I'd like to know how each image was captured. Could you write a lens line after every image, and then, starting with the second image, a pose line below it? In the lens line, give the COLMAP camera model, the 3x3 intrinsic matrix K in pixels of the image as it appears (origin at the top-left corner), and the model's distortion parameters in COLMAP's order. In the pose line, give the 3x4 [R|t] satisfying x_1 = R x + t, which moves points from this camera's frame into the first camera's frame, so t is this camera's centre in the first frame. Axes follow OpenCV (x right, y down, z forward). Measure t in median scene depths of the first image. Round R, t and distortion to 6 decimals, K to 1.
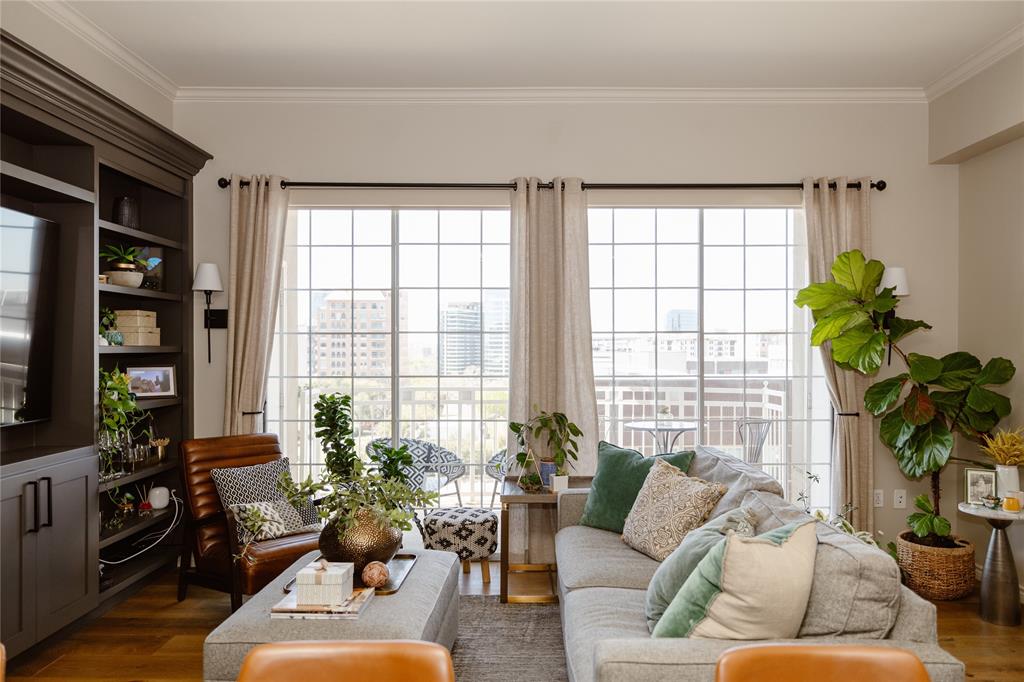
lens RADIAL K [[739.7, 0, 540.1], [0, 739.7, 342.8], [0, 0, 1]] dist [-0.000021, -0.000177]
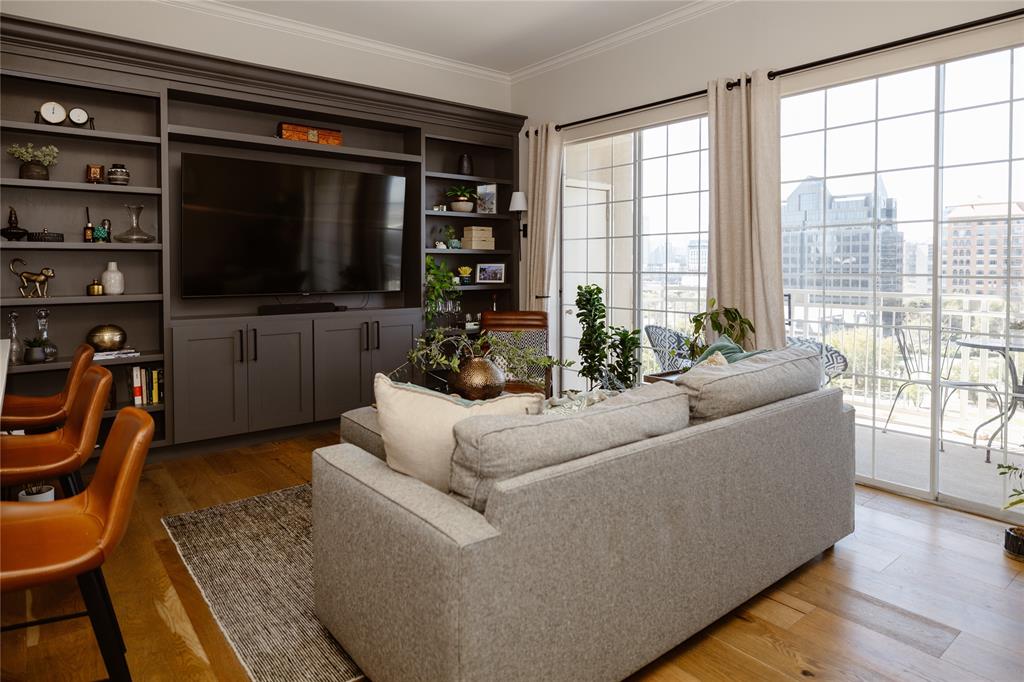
lens RADIAL K [[623.0, 0, 509.2], [0, 623.0, 277.8], [0, 0, 1]] dist [0.004112, 0.003142]
pose [[0.620920, 0.015028, -0.783730, 0.492097], [0.005680, 0.999704, 0.023670, 0.030741], [0.783853, -0.019149, 0.620651, 0.225142]]
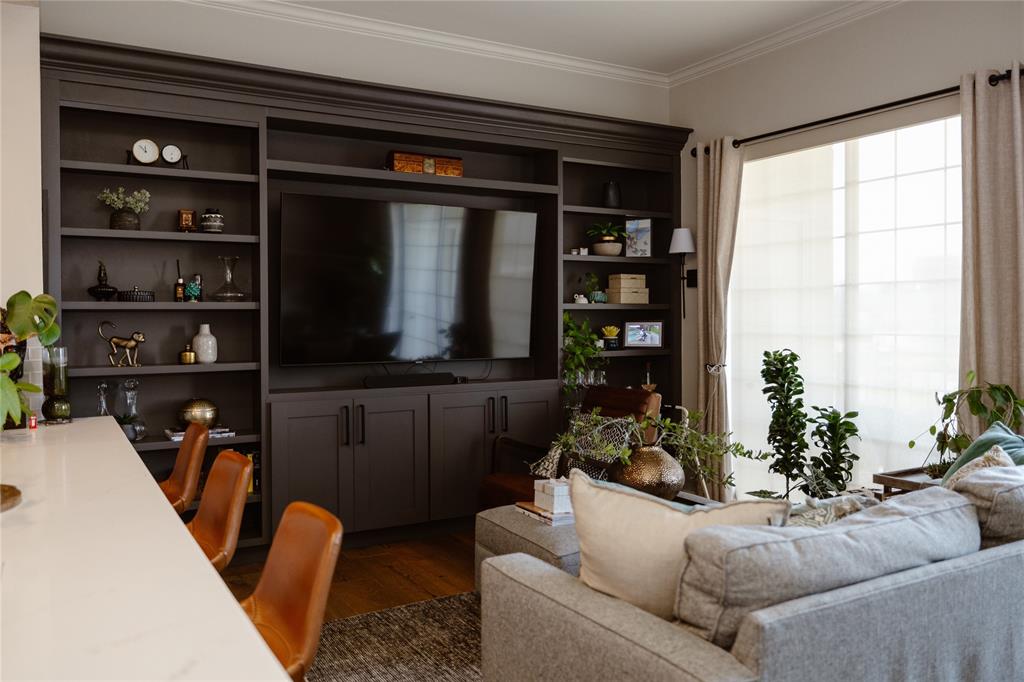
lens RADIAL K [[816.5, 0, 504.1], [0, 816.5, 324.8], [0, 0, 1]] dist [0.008718, 0.004648]
pose [[0.494597, 0.003205, -0.869116, 0.477597], [0.011271, 0.999885, 0.010101, 0.020970], [0.869049, -0.014792, 0.494505, 0.162248]]
